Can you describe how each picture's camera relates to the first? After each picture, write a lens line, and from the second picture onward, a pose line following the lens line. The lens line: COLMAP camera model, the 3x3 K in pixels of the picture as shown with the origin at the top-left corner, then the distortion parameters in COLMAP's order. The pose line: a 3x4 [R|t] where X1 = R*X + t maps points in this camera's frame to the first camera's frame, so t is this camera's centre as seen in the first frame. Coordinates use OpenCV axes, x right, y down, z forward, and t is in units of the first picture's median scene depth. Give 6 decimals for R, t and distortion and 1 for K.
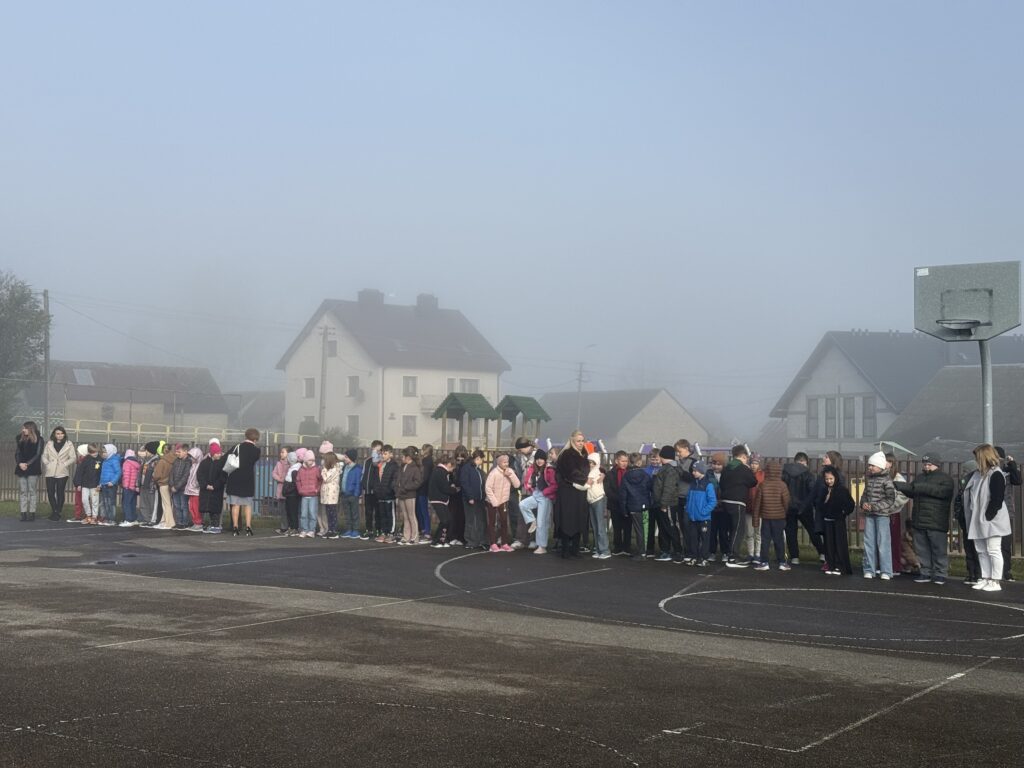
lens RADIAL K [[1379.5, 0, 510.4], [0, 1379.5, 382.1], [0, 0, 1]] dist [0.120455, 0.000000]
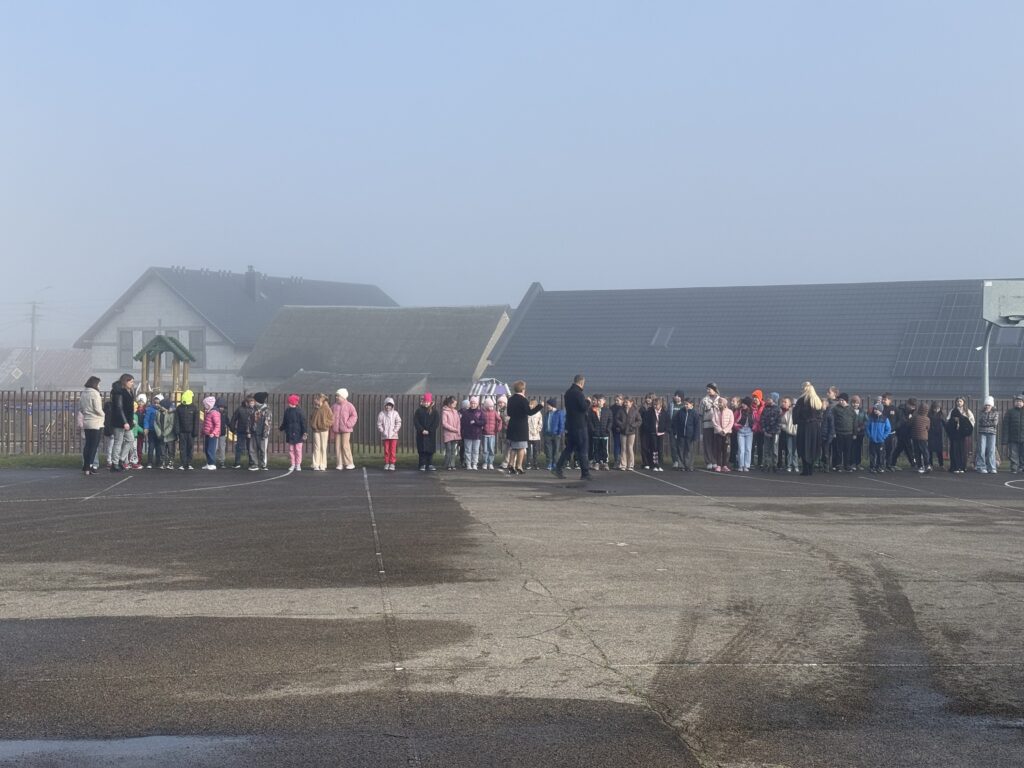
lens RADIAL K [[1379.5, 0, 515.4], [0, 1379.5, 378.7], [0, 0, 1]] dist [0.120455, 0.000000]
pose [[0.776526, -0.009349, 0.630016, -0.810641], [-0.023764, 0.998744, 0.044112, -0.019225], [-0.629637, -0.049226, 0.775328, 0.059393]]
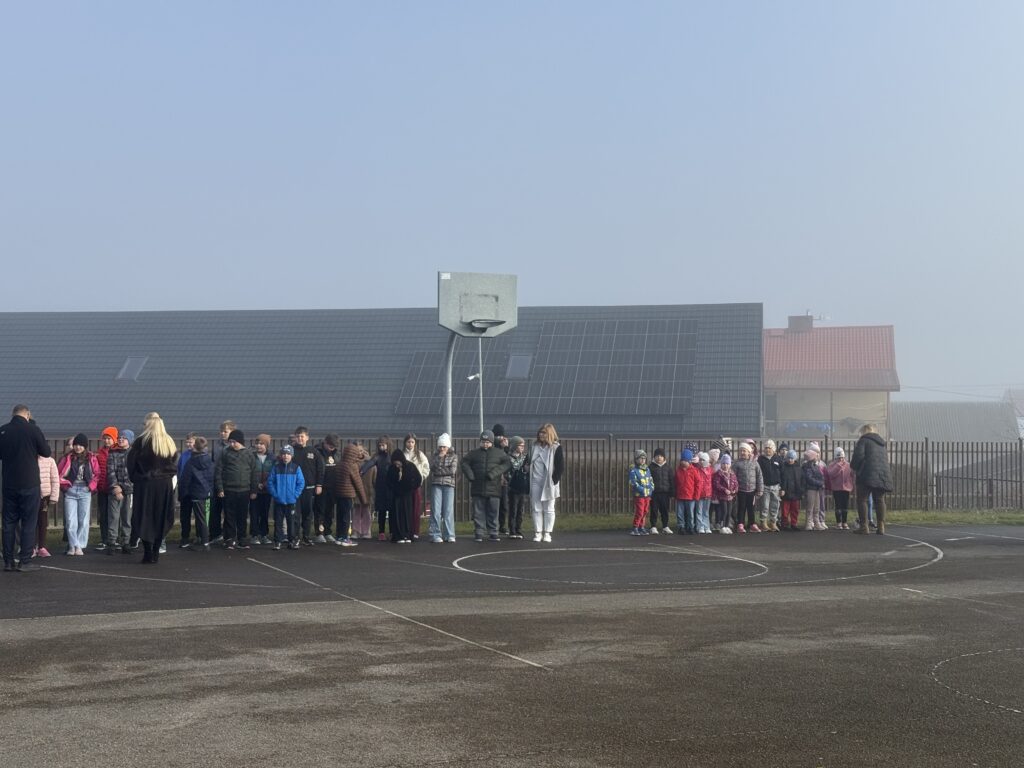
lens RADIAL K [[1379.5, 0, 489.4], [0, 1379.5, 399.2], [0, 0, 1]] dist [0.120455, 0.000000]
pose [[0.558597, 0.001944, 0.829437, -0.446519], [-0.030644, 0.999363, 0.018295, 0.000957], [-0.828873, -0.035636, 0.558301, 0.231414]]
